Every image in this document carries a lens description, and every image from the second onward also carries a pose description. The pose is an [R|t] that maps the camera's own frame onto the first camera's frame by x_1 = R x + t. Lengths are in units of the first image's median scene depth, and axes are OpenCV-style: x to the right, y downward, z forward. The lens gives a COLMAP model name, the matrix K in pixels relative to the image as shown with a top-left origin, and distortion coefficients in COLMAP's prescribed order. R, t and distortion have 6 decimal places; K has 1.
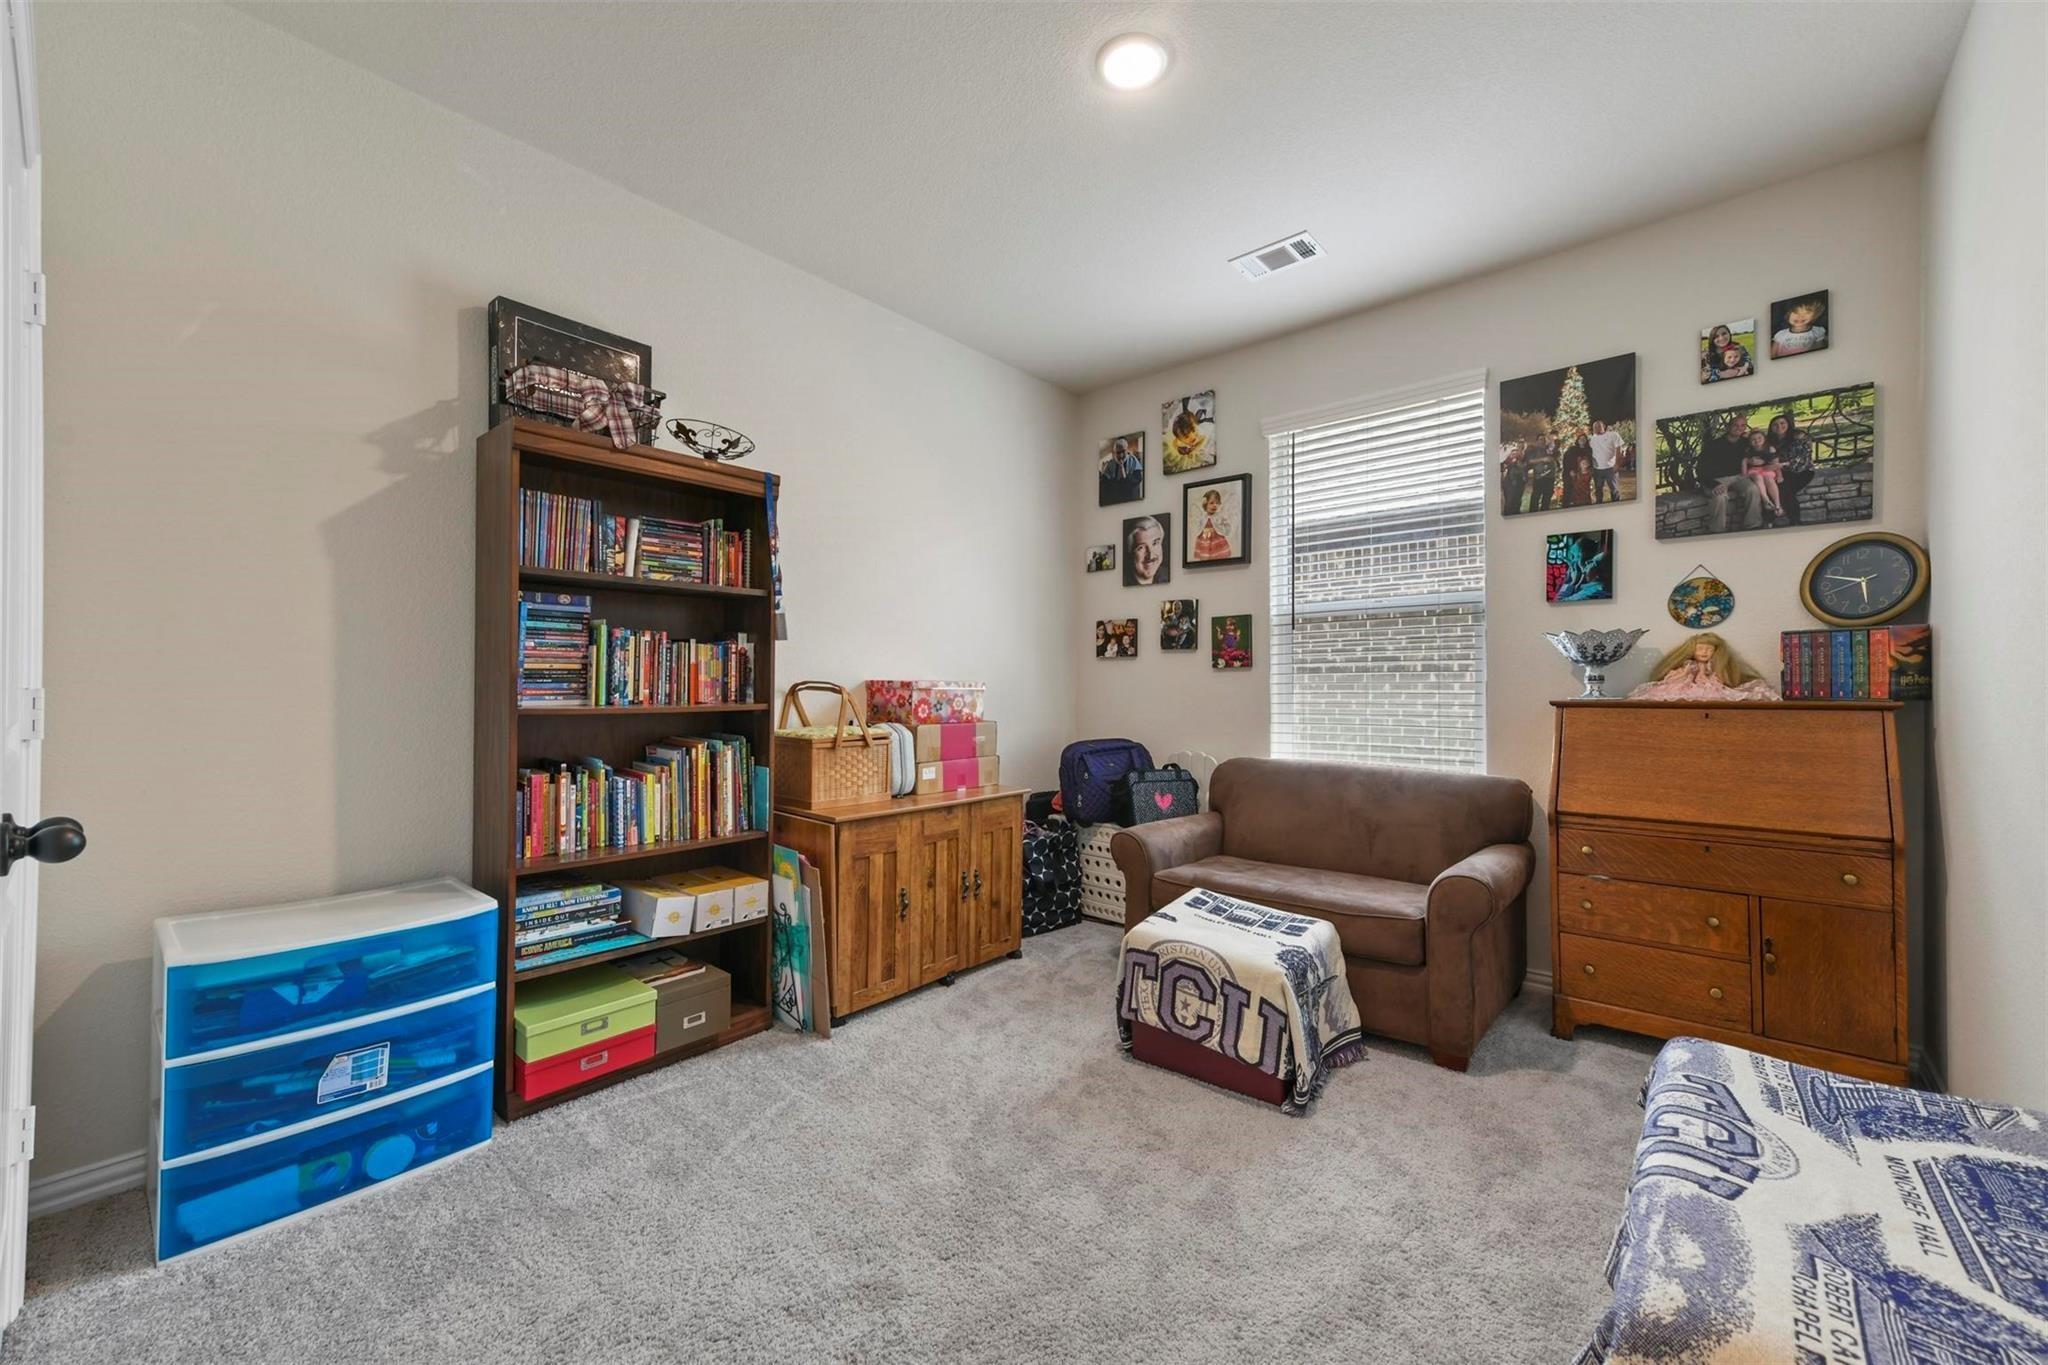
lens RADIAL K [[797.0, 0, 1025.3], [0, 797.0, 682.6], [0, 0, 1]] dist [0.012565, 0.000541]
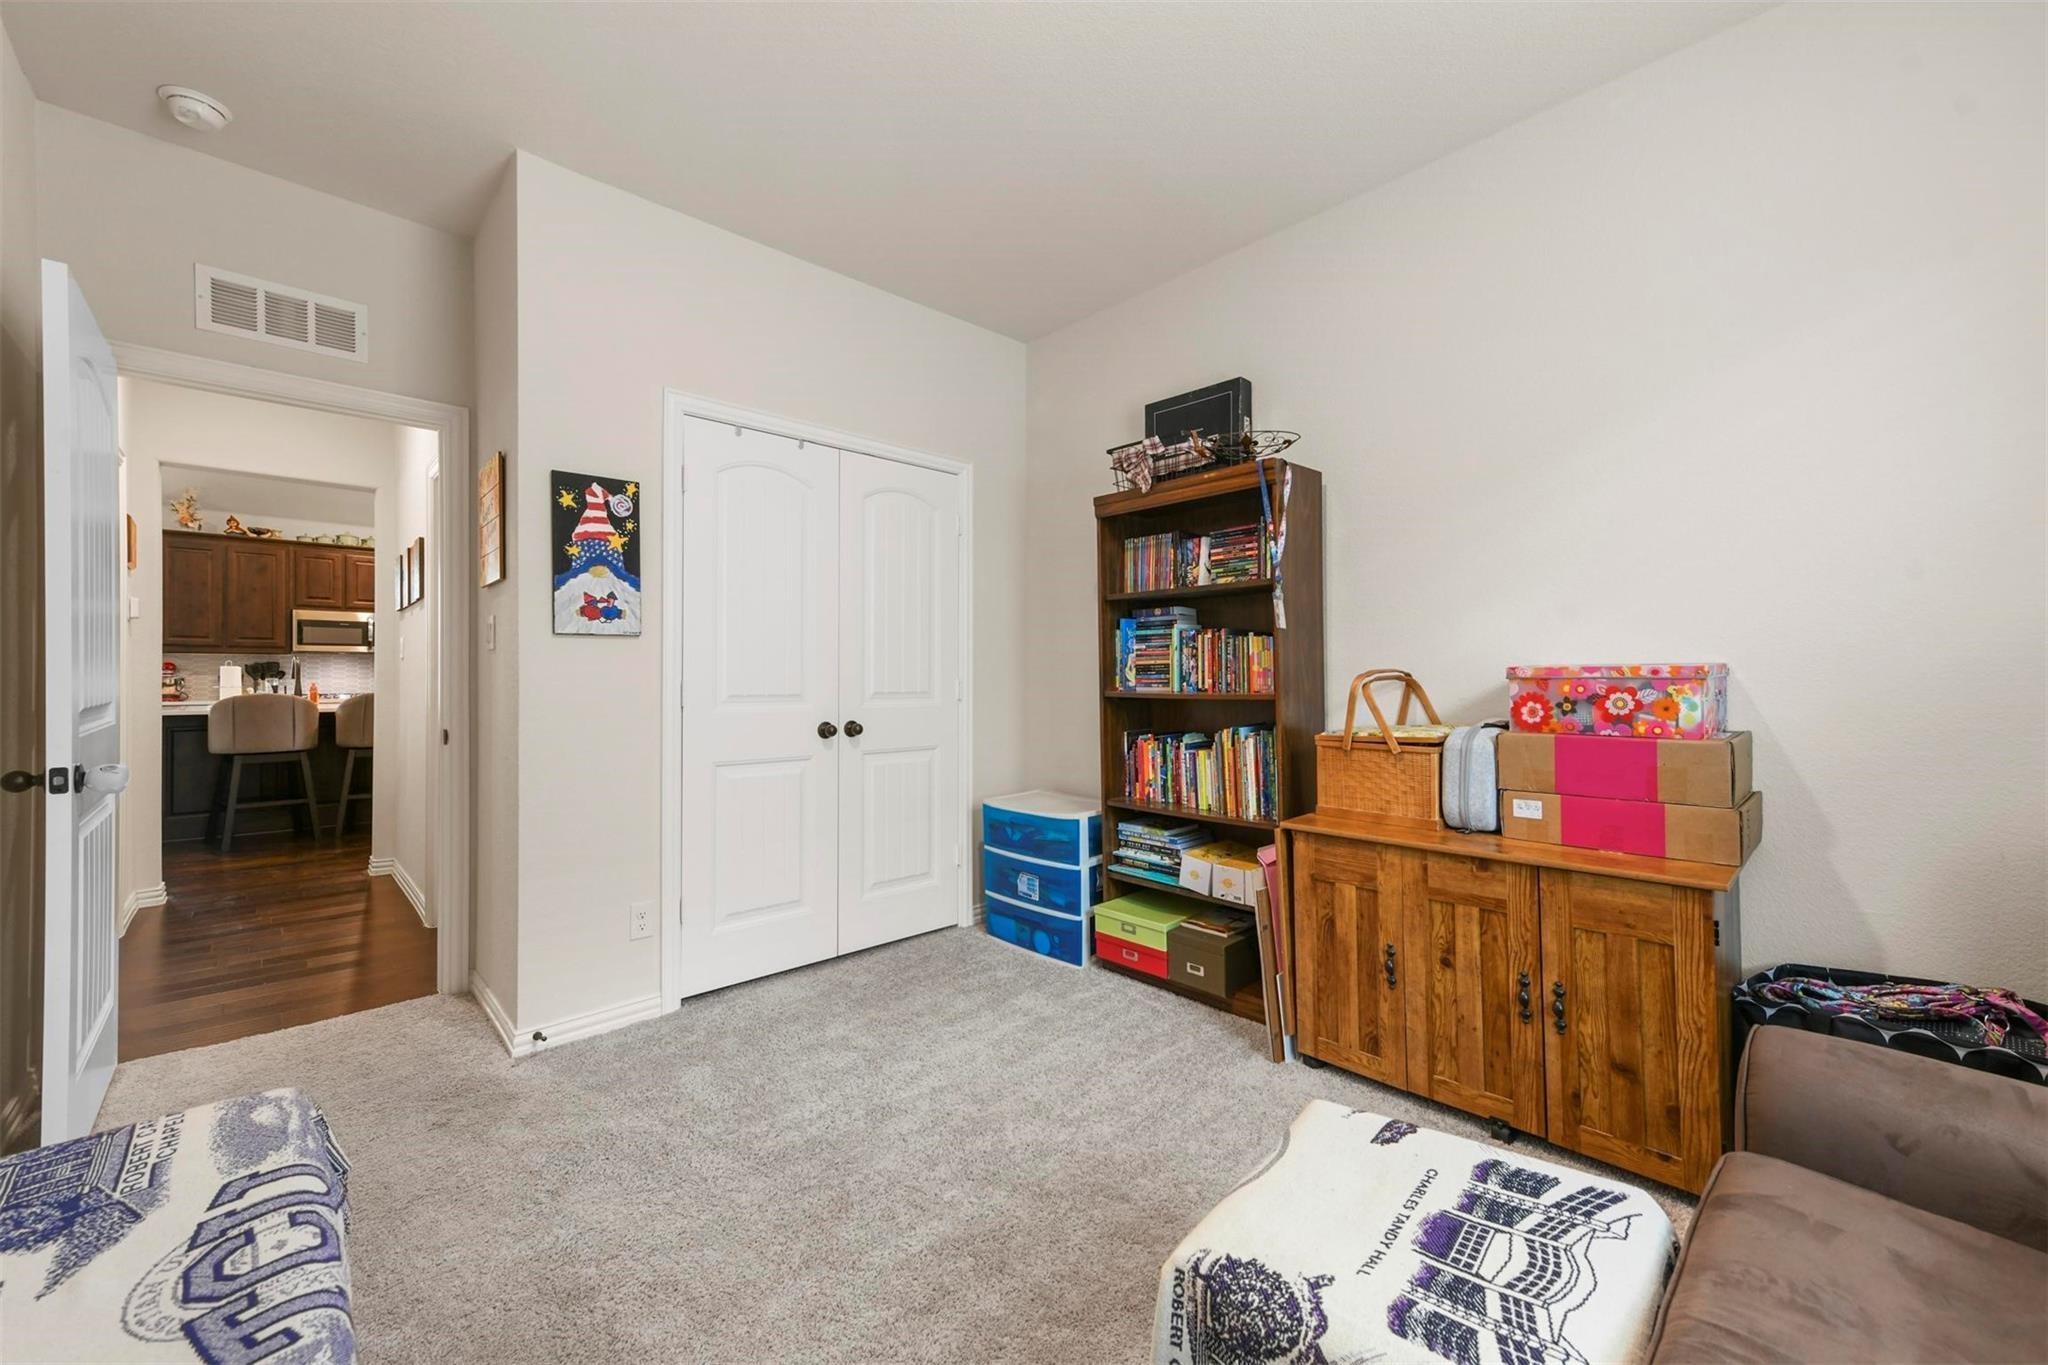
lens RADIAL K [[797.0, 0, 1027.5], [0, 797.0, 672.3], [0, 0, 1]] dist [0.012565, 0.000541]
pose [[-0.086254, -0.007392, -0.996246, 0.734097], [0.009239, 0.999924, -0.008219, 0.005685], [0.996230, -0.009914, -0.086179, 0.852972]]
